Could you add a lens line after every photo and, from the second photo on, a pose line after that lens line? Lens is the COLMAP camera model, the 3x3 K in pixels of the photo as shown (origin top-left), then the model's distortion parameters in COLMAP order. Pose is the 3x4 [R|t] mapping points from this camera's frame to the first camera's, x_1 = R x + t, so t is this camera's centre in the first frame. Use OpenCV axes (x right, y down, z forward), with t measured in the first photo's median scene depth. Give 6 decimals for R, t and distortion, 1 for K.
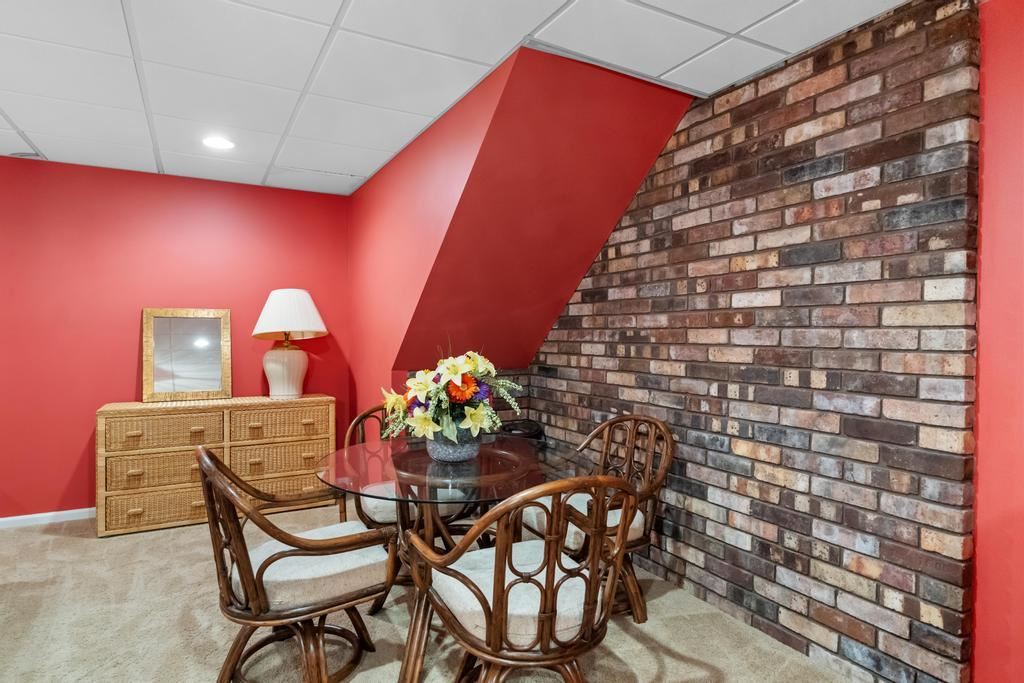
lens RADIAL K [[575.9, 0, 511.6], [0, 575.9, 340.2], [0, 0, 1]] dist [0.002103, -0.000772]
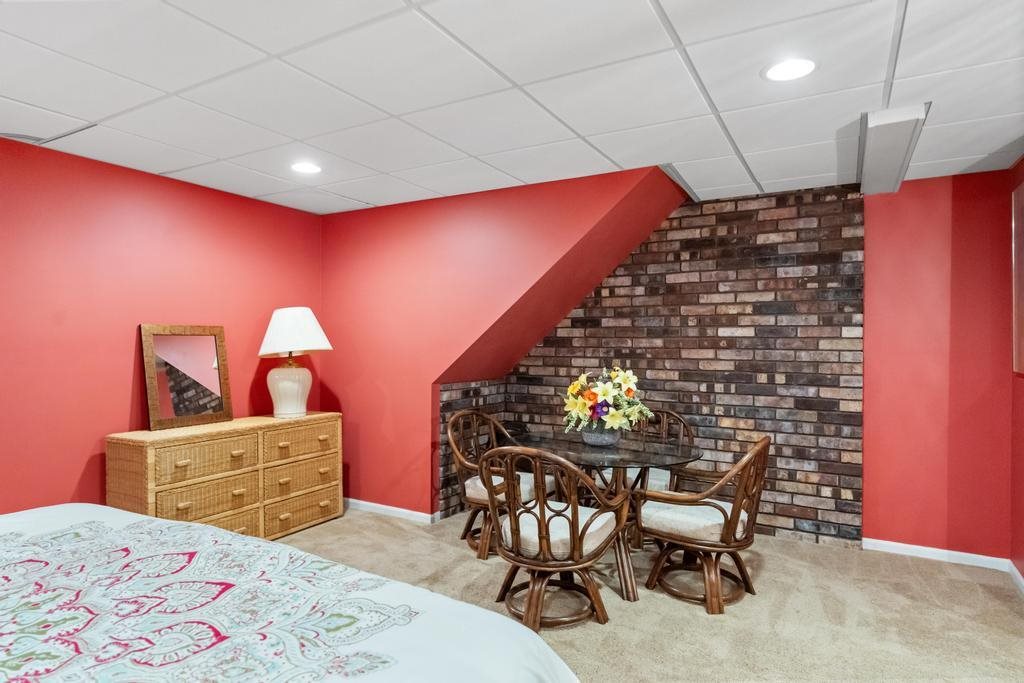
lens RADIAL K [[575.9, 0, 514.1], [0, 575.9, 341.7], [0, 0, 1]] dist [0.002103, -0.000772]
pose [[0.853402, 0.001185, 0.521252, -1.015393], [0.003754, 0.999958, -0.008420, -0.031953], [-0.521240, 0.009142, 0.853361, -0.085783]]
